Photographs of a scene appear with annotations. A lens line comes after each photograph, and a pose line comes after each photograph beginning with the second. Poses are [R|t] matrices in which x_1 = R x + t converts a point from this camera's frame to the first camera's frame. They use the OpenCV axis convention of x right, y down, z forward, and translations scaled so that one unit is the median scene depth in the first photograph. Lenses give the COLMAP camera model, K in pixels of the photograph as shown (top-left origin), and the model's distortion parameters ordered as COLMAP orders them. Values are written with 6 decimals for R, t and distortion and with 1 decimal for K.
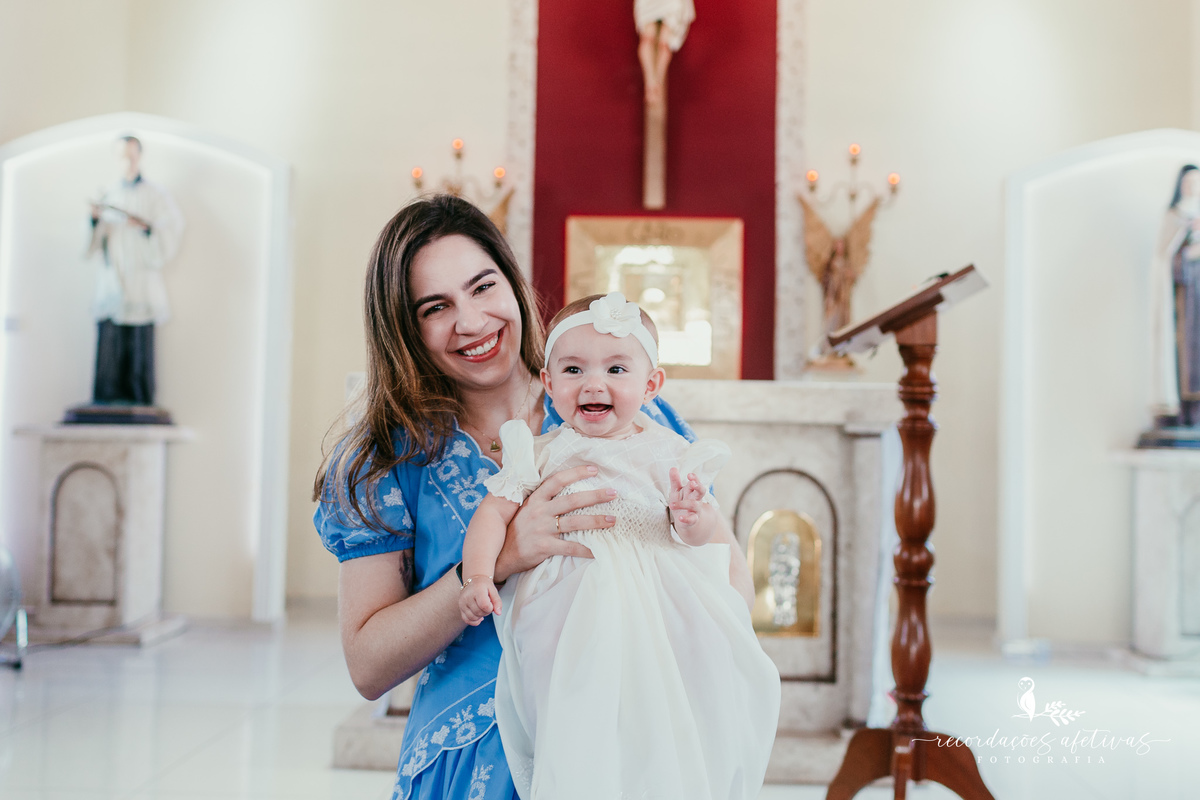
lens RADIAL K [[1522.4, 0, 582.1], [0, 1522.4, 340.8], [0, 0, 1]] dist [0.002214, -0.030688]
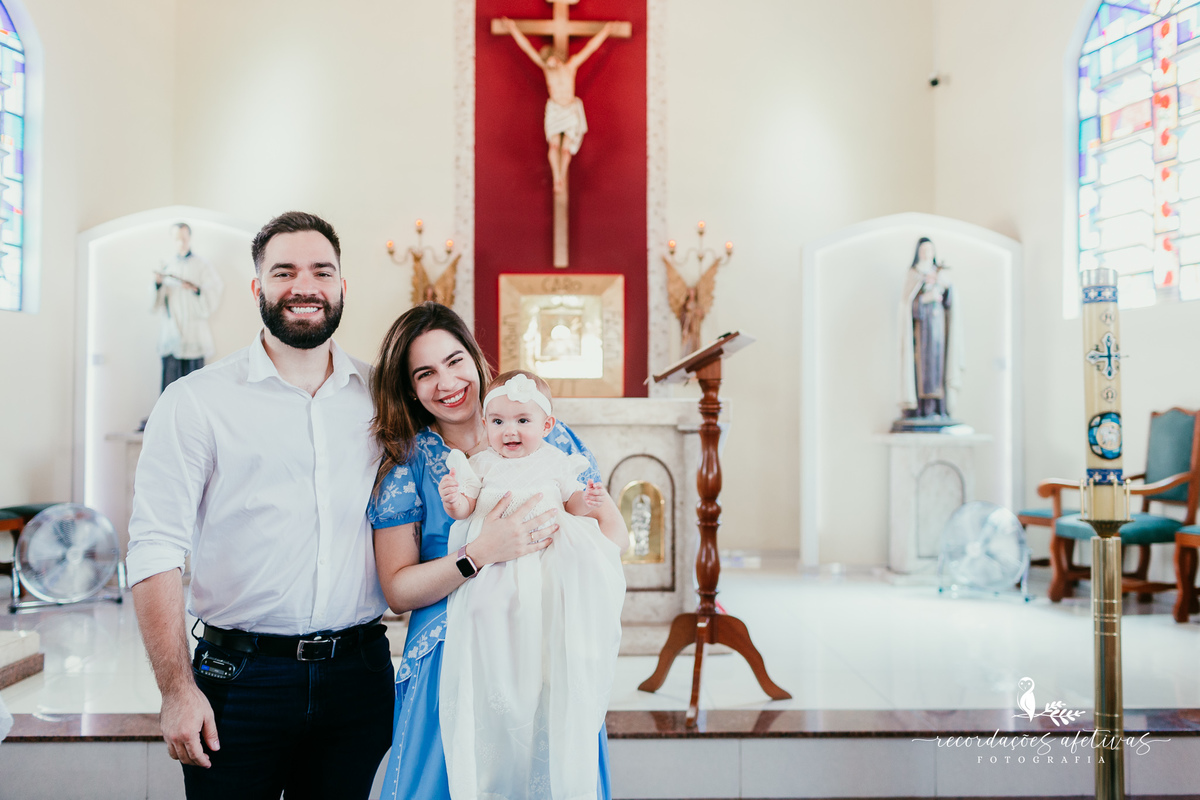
lens RADIAL K [[1201.9, 0, 601.3], [0, 1201.9, 394.8], [0, 0, 1]] dist [0.001828, 0.006591]
pose [[0.997501, -0.019008, 0.068044, 0.007886], [0.016257, 0.999037, 0.040751, -0.016534], [-0.068753, -0.039543, 0.996850, -0.130507]]
